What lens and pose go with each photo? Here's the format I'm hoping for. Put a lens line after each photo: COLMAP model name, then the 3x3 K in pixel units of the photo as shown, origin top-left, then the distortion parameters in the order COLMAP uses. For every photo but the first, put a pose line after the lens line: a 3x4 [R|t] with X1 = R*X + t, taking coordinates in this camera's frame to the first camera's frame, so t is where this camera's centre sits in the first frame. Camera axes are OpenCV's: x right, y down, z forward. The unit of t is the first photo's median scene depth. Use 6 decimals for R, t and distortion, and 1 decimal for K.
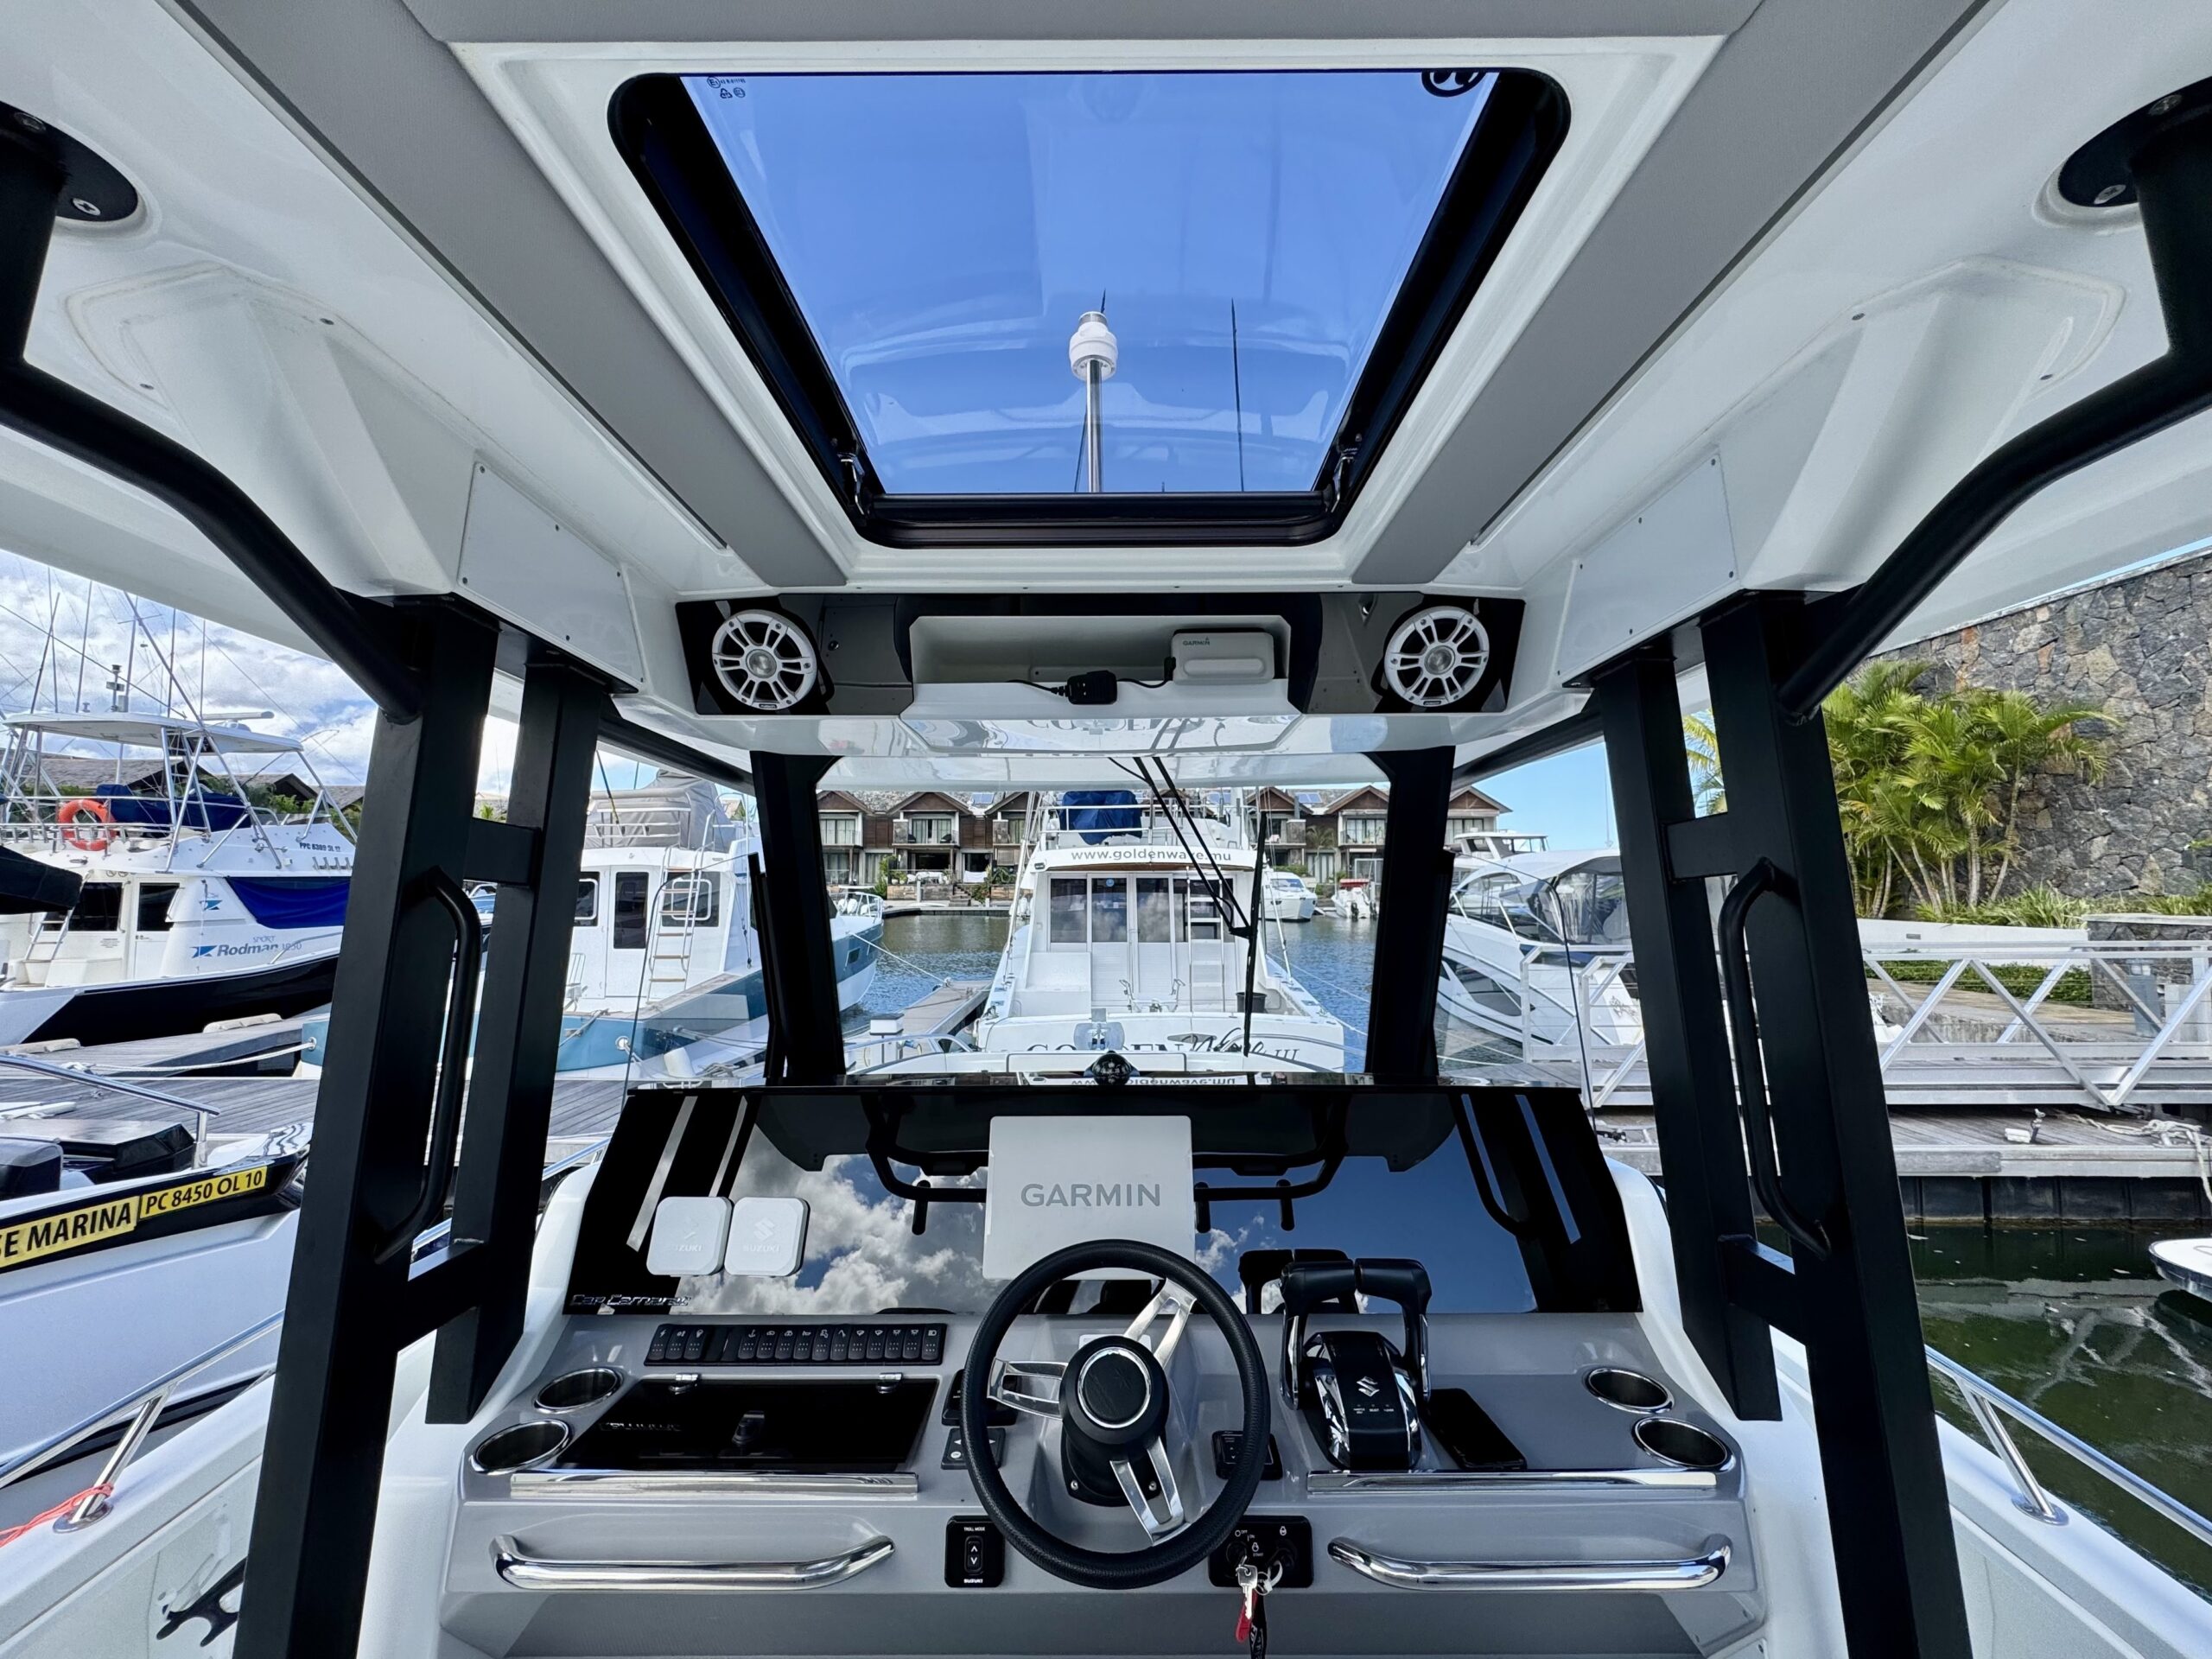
lens RADIAL K [[884.5, 0, 1109.7], [0, 884.5, 831.7], [0, 0, 1]] dist [-0.003471, 0.000457]
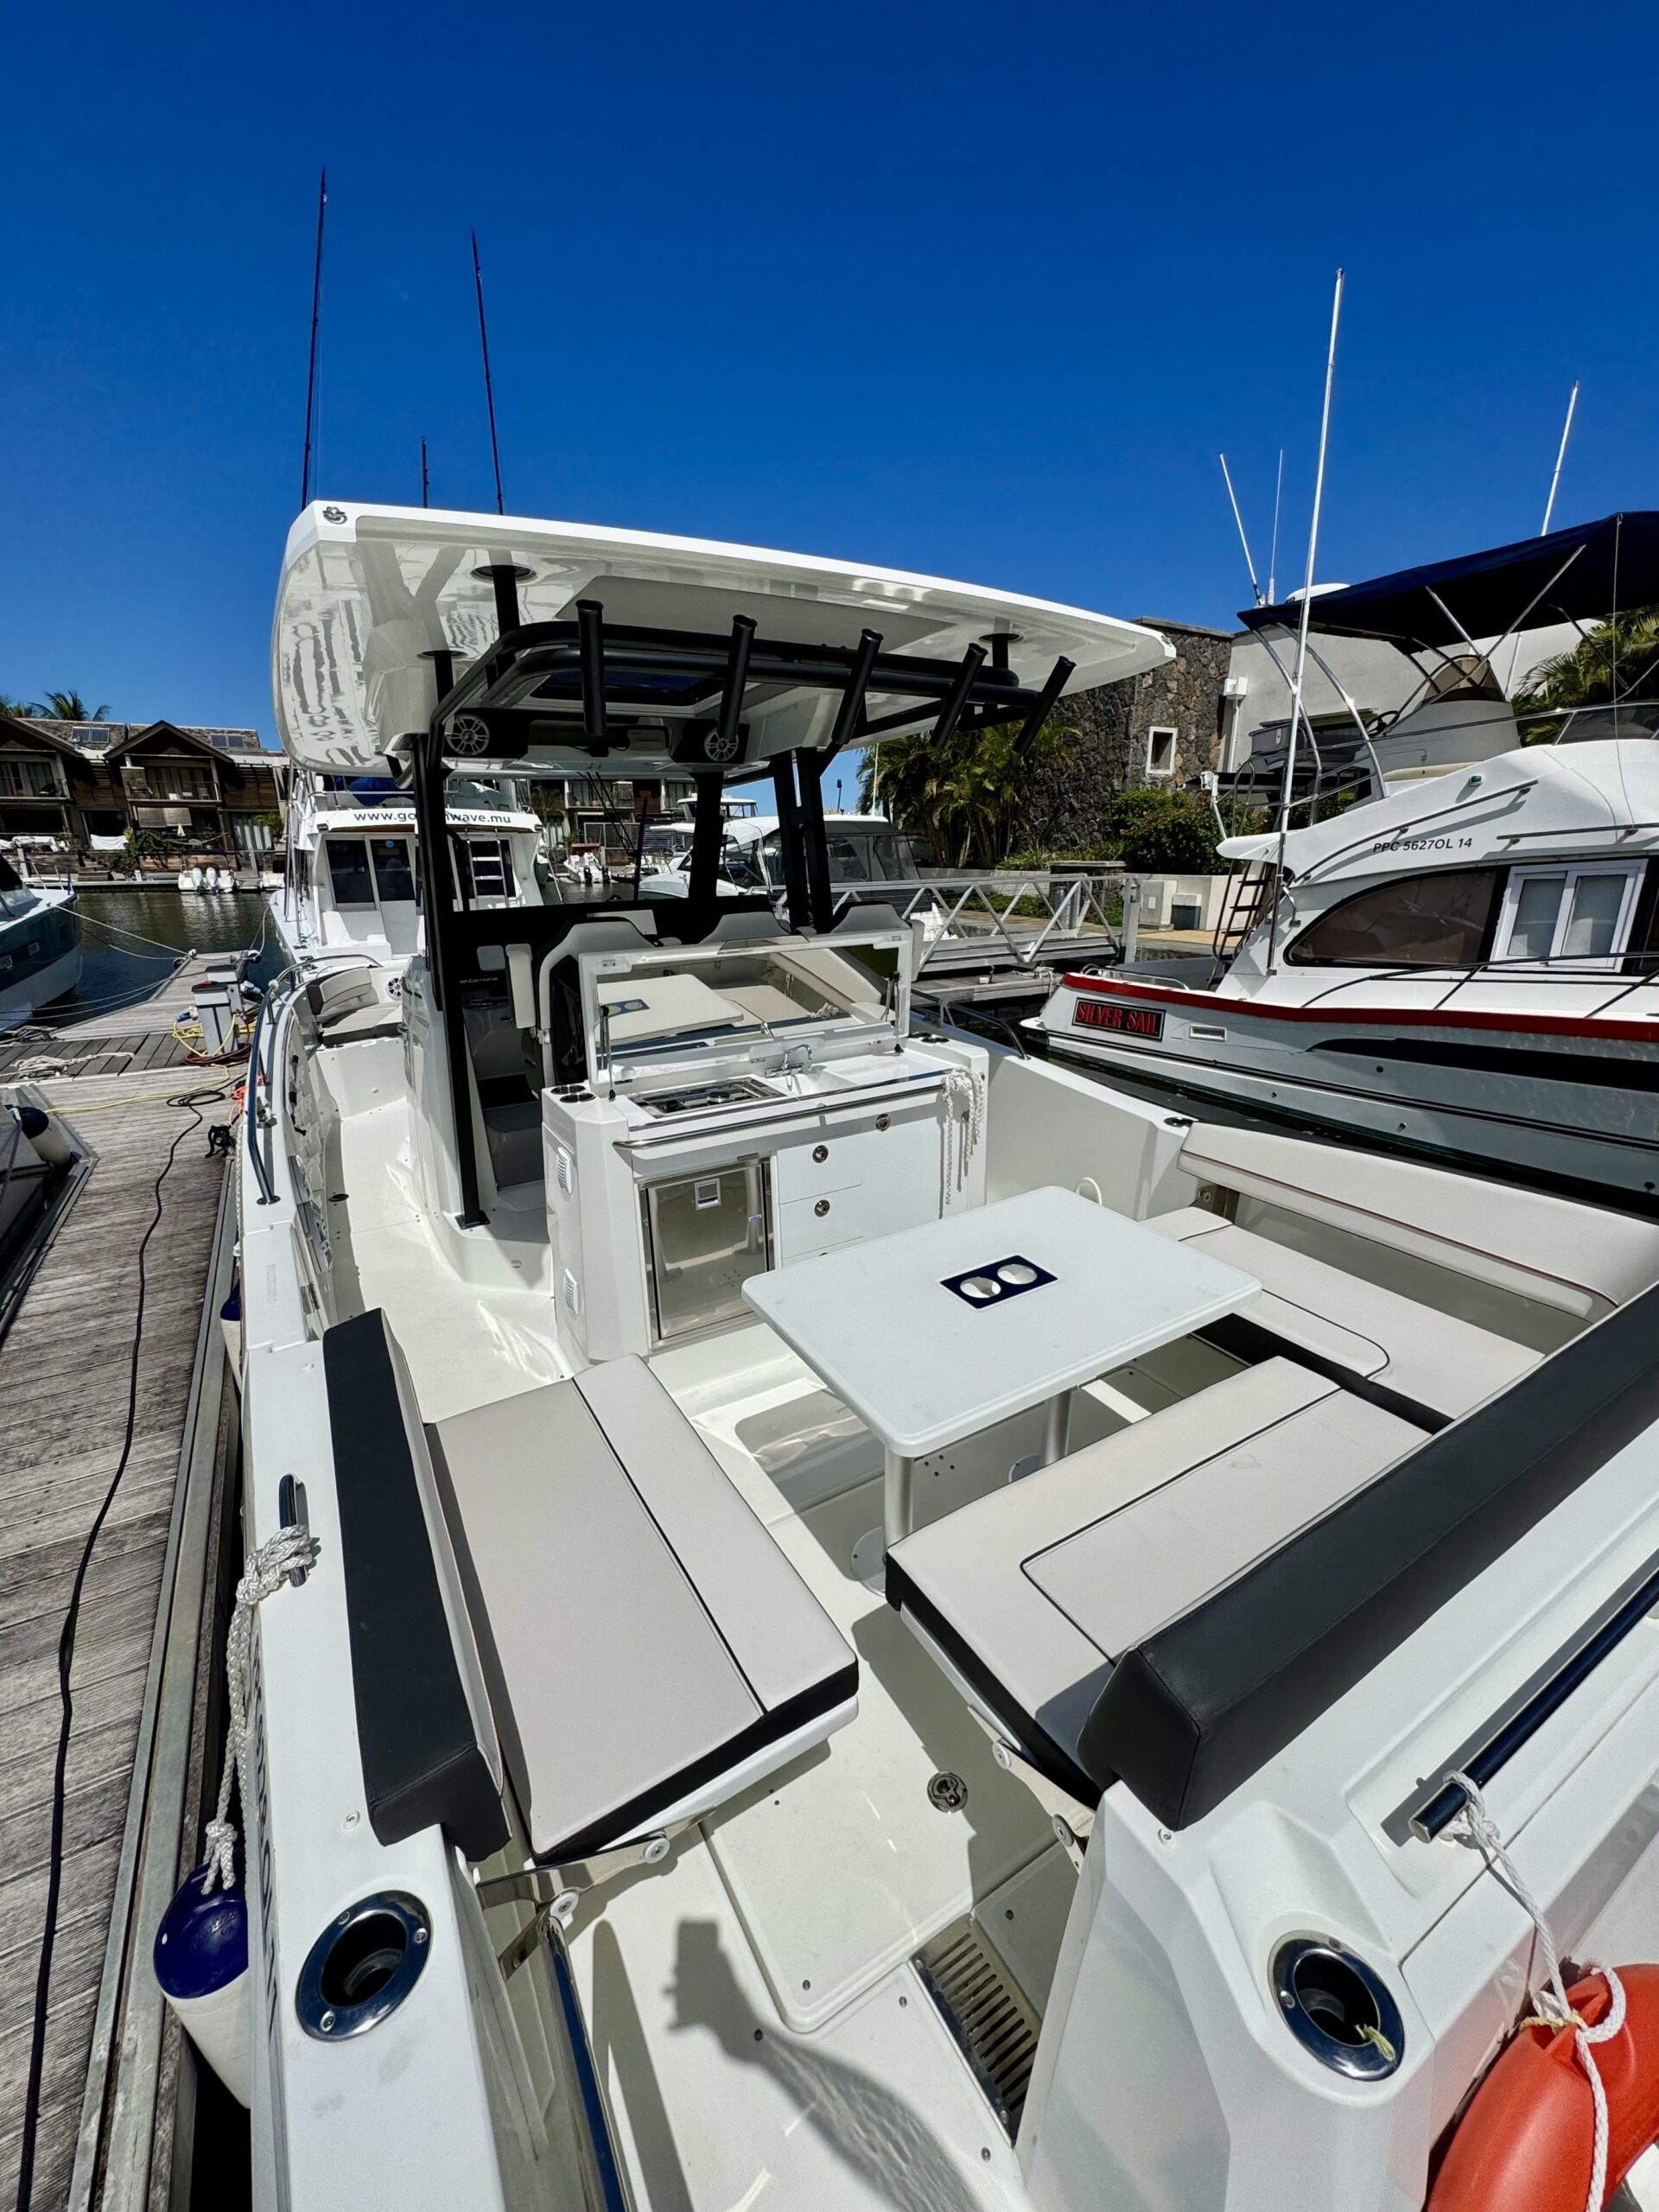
lens RADIAL K [[884.5, 0, 829.5], [0, 884.5, 1106.0], [0, 0, 1]] dist [-0.003471, 0.000457]
pose [[0.858327, -0.148929, 0.491014, -0.113991], [-0.024068, 0.944211, 0.328461, -0.006865], [-0.512538, -0.293745, 0.806857, -0.227711]]
